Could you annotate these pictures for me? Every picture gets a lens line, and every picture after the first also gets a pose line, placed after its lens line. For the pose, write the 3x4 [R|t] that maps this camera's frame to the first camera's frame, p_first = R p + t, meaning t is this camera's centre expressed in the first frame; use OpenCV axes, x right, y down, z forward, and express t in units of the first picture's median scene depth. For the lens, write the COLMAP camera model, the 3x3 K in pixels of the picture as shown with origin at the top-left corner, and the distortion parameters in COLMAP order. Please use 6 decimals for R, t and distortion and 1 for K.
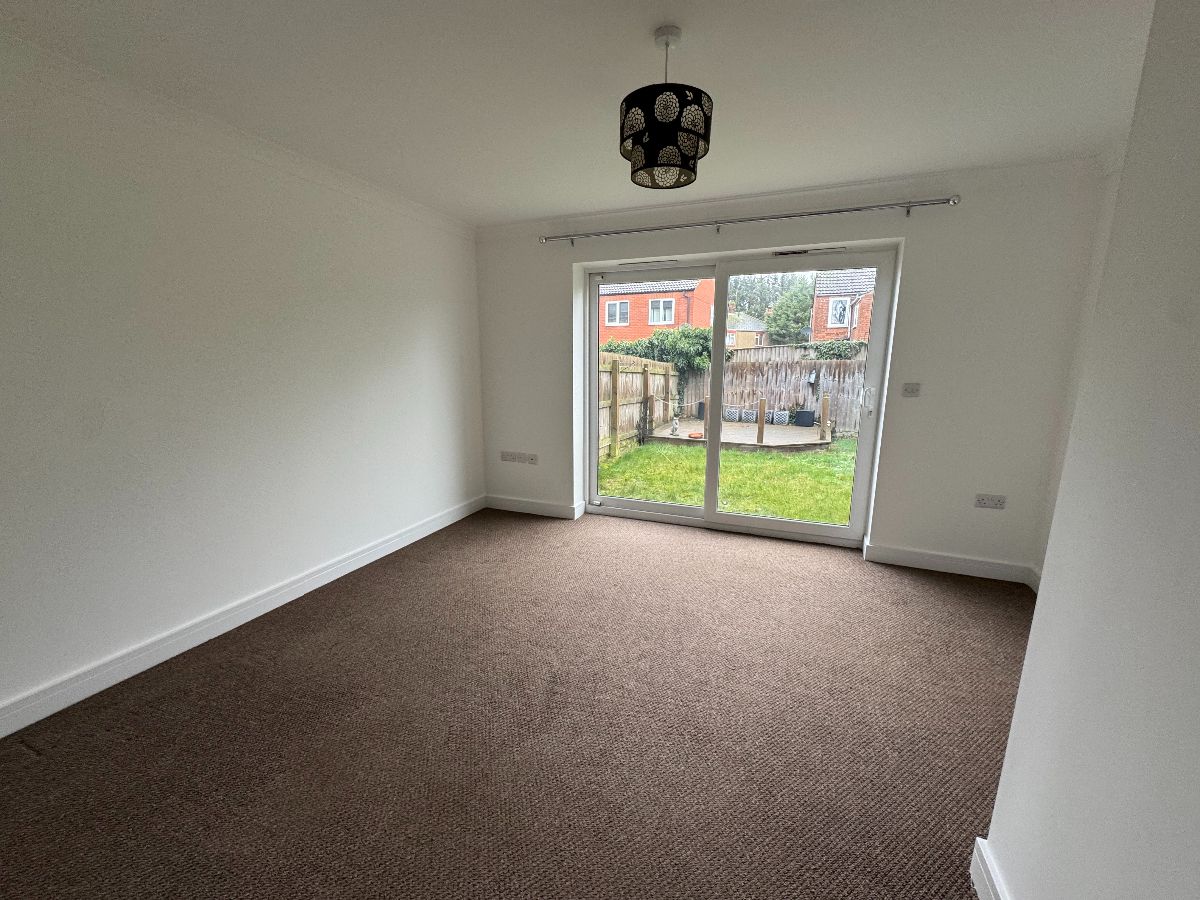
lens RADIAL K [[478.0, 0, 598.6], [0, 478.0, 450.8], [0, 0, 1]] dist [-0.005911, 0.002588]
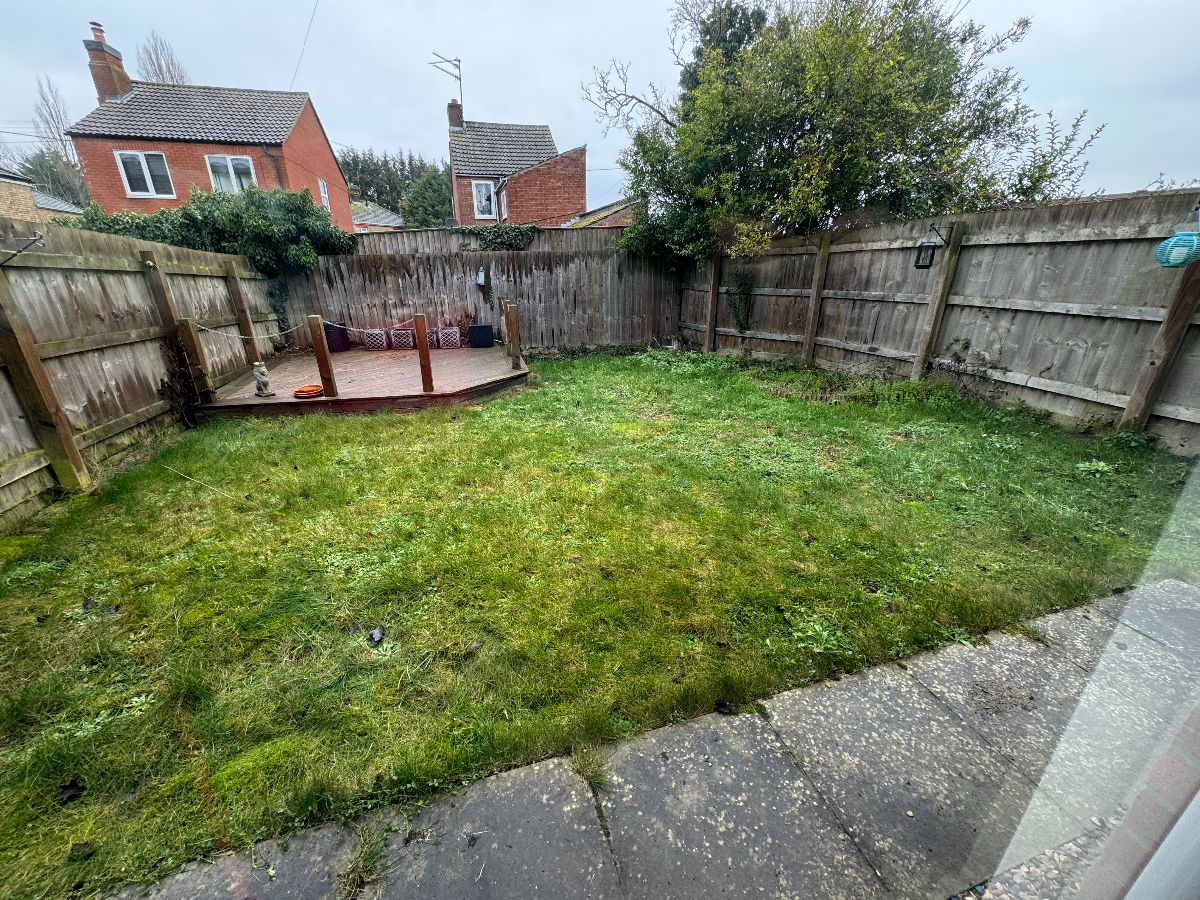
lens RADIAL K [[478.0, 0, 599.1], [0, 478.0, 452.5], [0, 0, 1]] dist [-0.005911, 0.002588]
pose [[0.775969, -0.234882, 0.585408, 0.101762], [0.120033, 0.966110, 0.228524, -0.040549], [-0.619244, -0.107059, 0.777866, 0.297818]]
